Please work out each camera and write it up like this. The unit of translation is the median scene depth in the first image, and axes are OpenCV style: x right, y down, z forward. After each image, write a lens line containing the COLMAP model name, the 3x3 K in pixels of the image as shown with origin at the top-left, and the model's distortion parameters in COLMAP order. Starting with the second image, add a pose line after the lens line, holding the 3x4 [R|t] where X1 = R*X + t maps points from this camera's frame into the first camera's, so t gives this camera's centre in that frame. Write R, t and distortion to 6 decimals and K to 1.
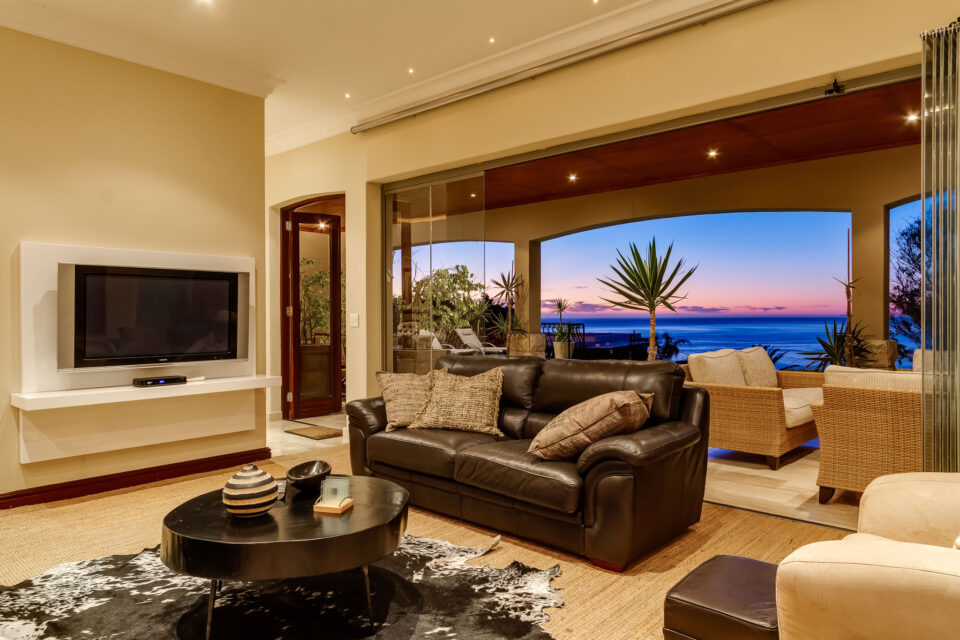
lens RADIAL K [[614.5, 0, 483.8], [0, 614.5, 324.9], [0, 0, 1]] dist [0.005235, -0.002530]
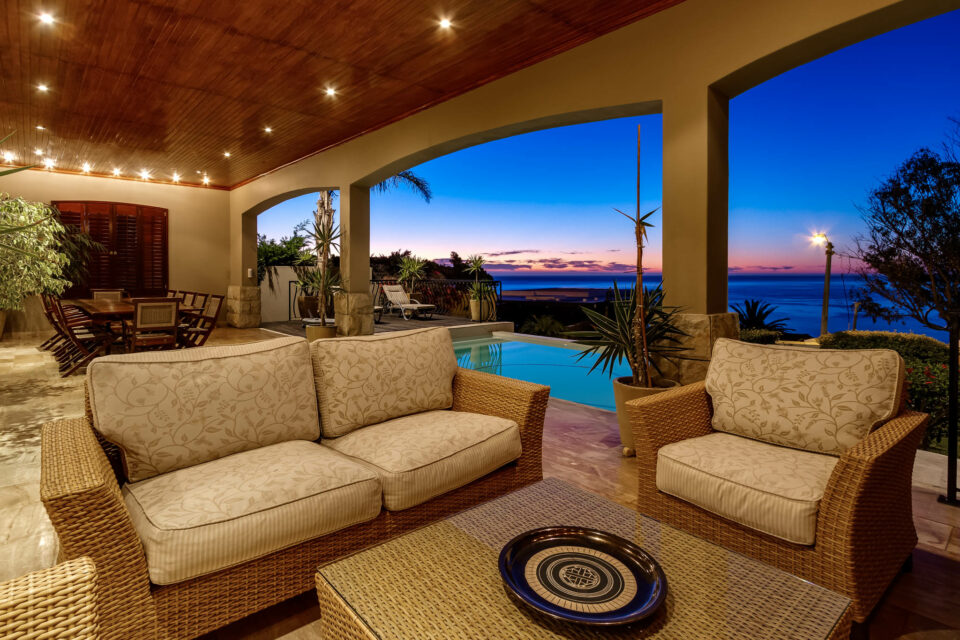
lens RADIAL K [[487.7, 0, 480.4], [0, 487.7, 283.3], [0, 0, 1]] dist [-0.000067, 0.000707]
pose [[0.993683, 0.005542, -0.112083, 0.162246], [-0.004917, 0.999971, 0.005849, -0.002301], [0.112112, -0.005261, 0.993682, 0.169619]]
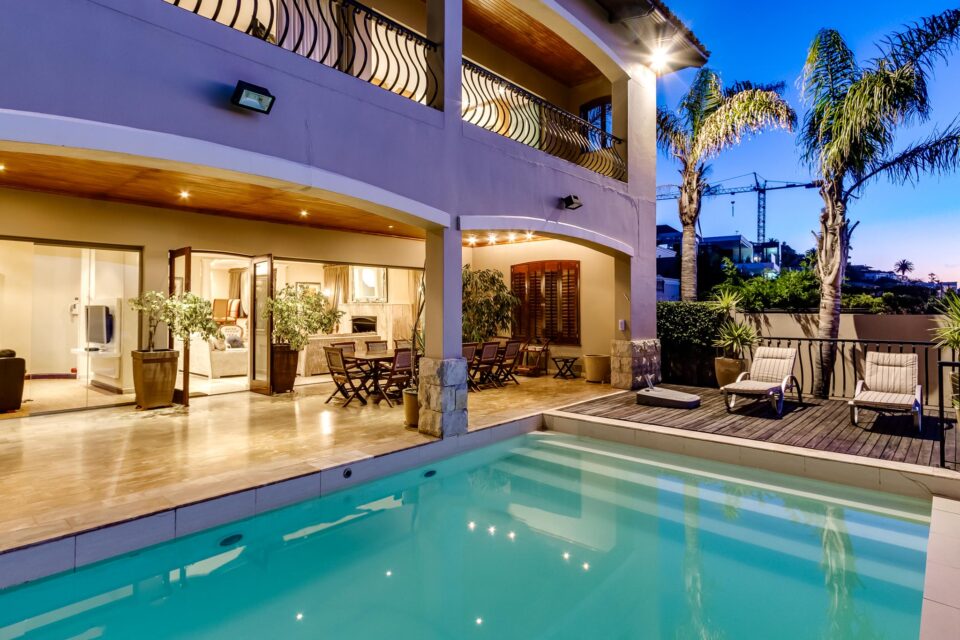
lens RADIAL K [[545.6, 0, 476.1], [0, 545.6, 298.7], [0, 0, 1]] dist [0.005671, -0.000039]
pose [[-0.003076, -0.011362, -0.999931, 0.355929], [-0.015190, 0.999821, -0.011314, -0.024830], [0.999880, 0.015154, -0.003248, 0.512046]]
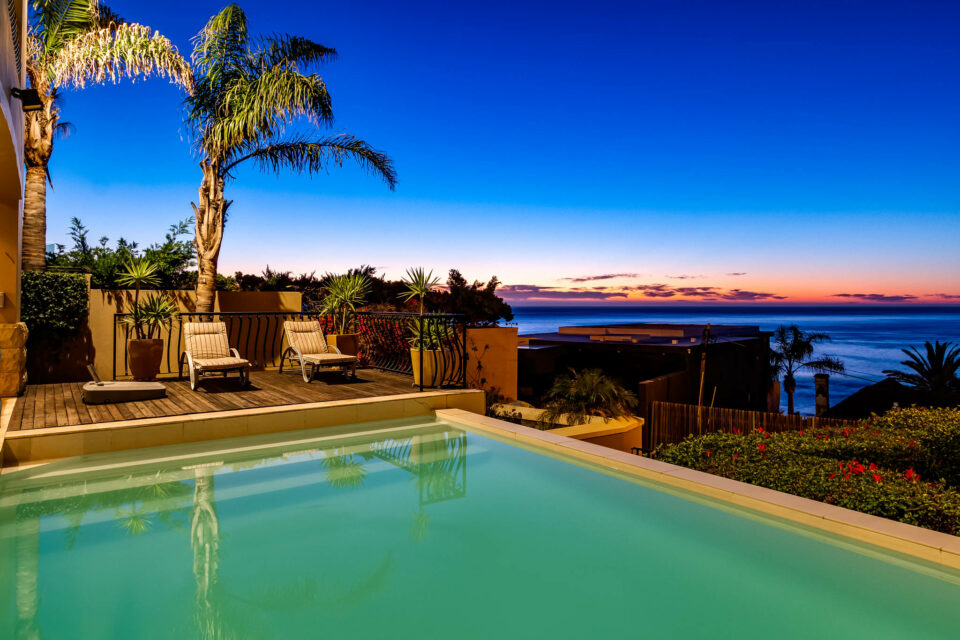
lens RADIAL K [[614.5, 0, 495.4], [0, 614.5, 292.5], [0, 0, 1]] dist [0.005235, -0.002530]
pose [[0.975641, -0.000389, -0.219372, 0.229853], [-0.006809, 0.999463, -0.032055, -0.003560], [0.219266, 0.032768, 0.975115, 0.356657]]
